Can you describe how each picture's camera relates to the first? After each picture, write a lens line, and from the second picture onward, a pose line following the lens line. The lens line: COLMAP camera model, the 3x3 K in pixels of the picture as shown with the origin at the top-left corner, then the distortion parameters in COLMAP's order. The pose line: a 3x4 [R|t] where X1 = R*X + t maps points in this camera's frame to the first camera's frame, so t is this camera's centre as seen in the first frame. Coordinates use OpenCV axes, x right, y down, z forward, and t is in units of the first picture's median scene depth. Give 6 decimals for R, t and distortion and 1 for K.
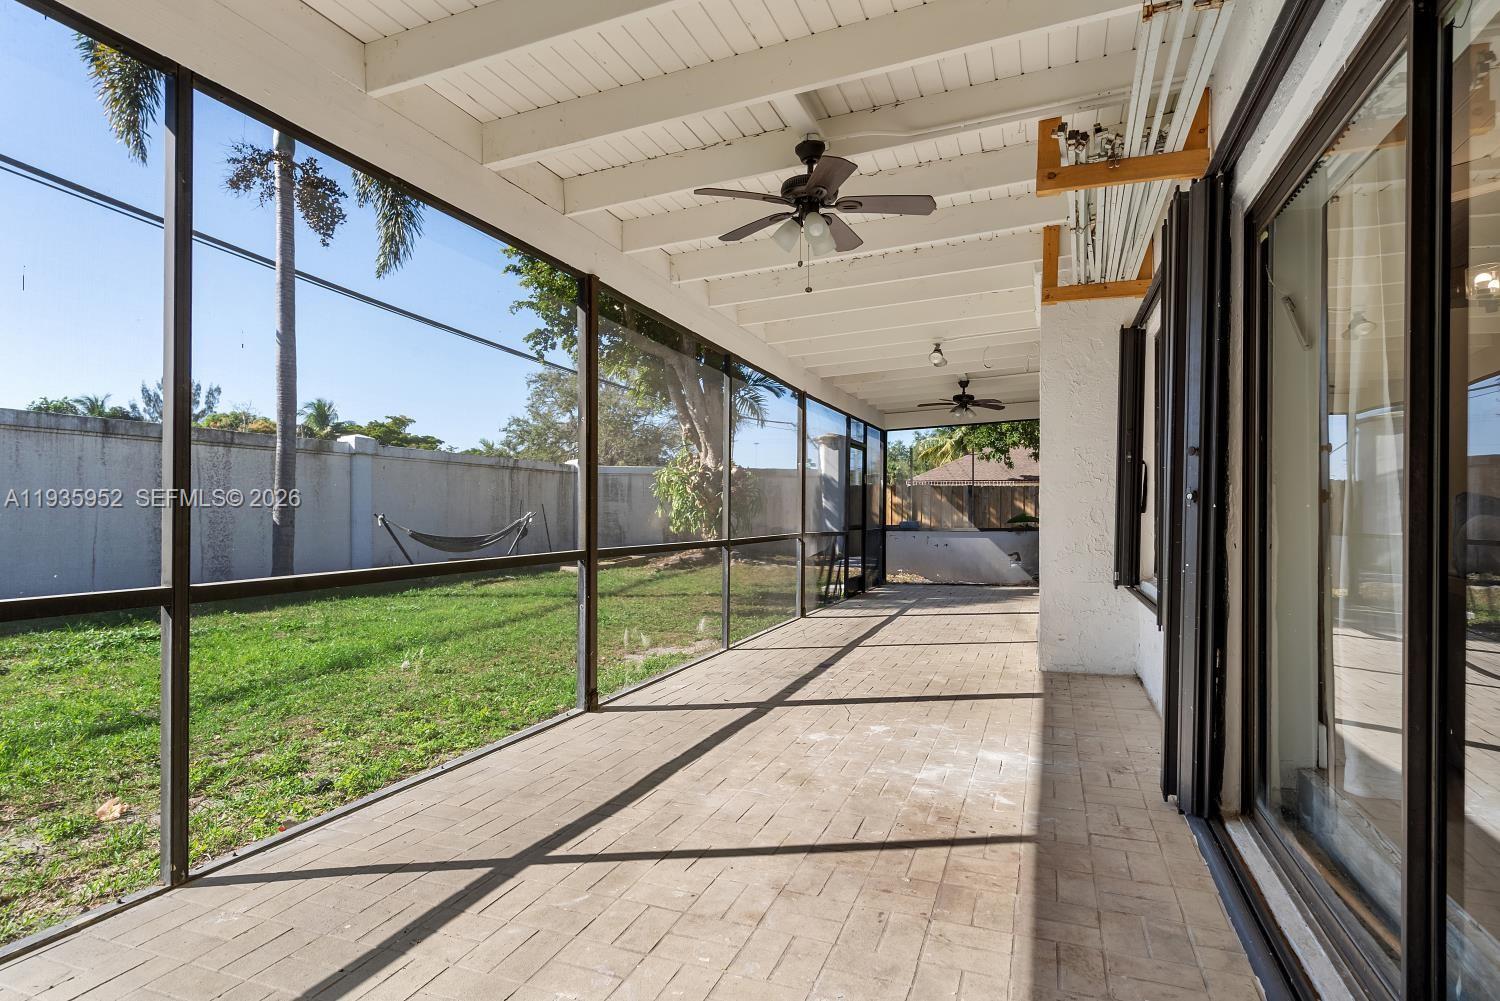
lens RADIAL K [[780.2, 0, 752.1], [0, 780.2, 506.9], [0, 0, 1]] dist [0.000300, 0.000006]
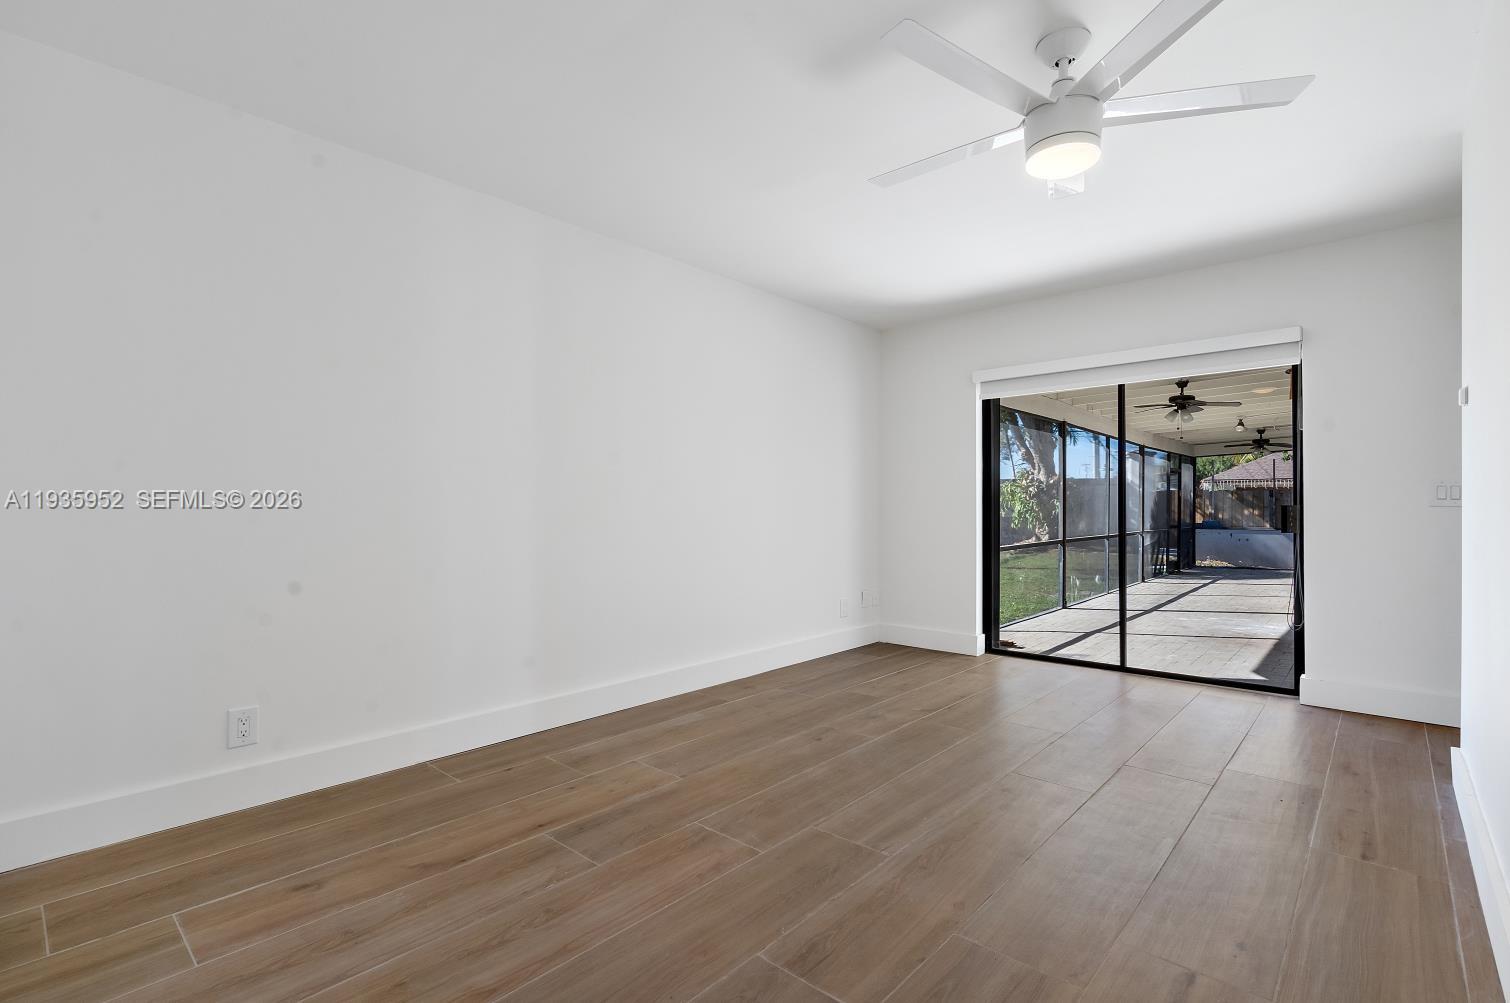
lens RADIAL K [[689.1, 0, 749.5], [0, 689.1, 507.7], [0, 0, 1]] dist [0.003802, 0.000178]
pose [[0.928199, -0.001382, -0.372082, -0.125171], [0.005086, 0.999947, 0.008974, -0.025932], [0.372050, -0.010222, 0.928156, -0.508587]]
